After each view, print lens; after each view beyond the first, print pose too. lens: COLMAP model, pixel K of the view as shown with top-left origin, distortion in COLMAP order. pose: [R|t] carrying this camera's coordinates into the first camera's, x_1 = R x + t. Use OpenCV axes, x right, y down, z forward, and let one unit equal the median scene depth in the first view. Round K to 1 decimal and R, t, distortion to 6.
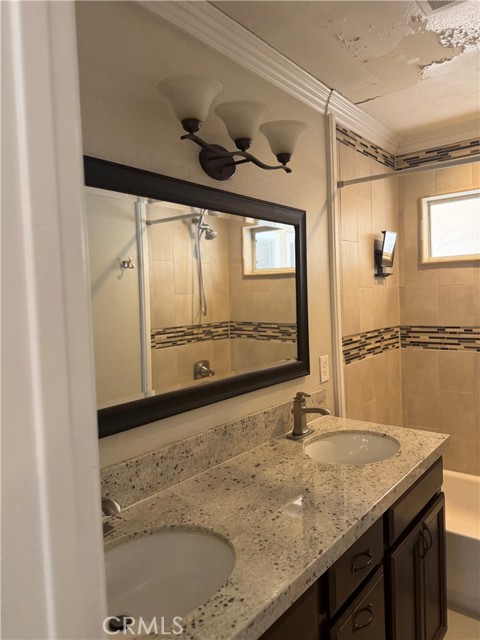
lens RADIAL K [[451.6, 0, 240.0], [0, 451.6, 320.0], [0, 0, 1]] dist [0.101555, -0.143527]
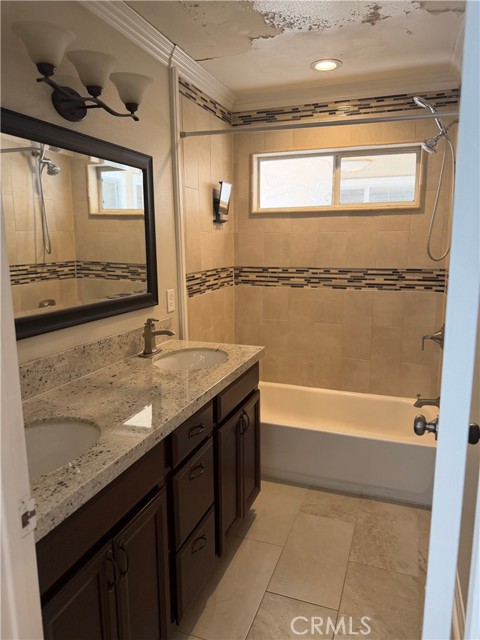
lens RADIAL K [[451.6, 0, 240.0], [0, 451.6, 320.0], [0, 0, 1]] dist [0.101555, -0.143527]
pose [[0.944637, -0.023747, 0.327258, -0.022572], [-0.014466, 0.993393, 0.113843, 0.019824], [-0.327799, -0.112274, 0.938052, -0.130395]]
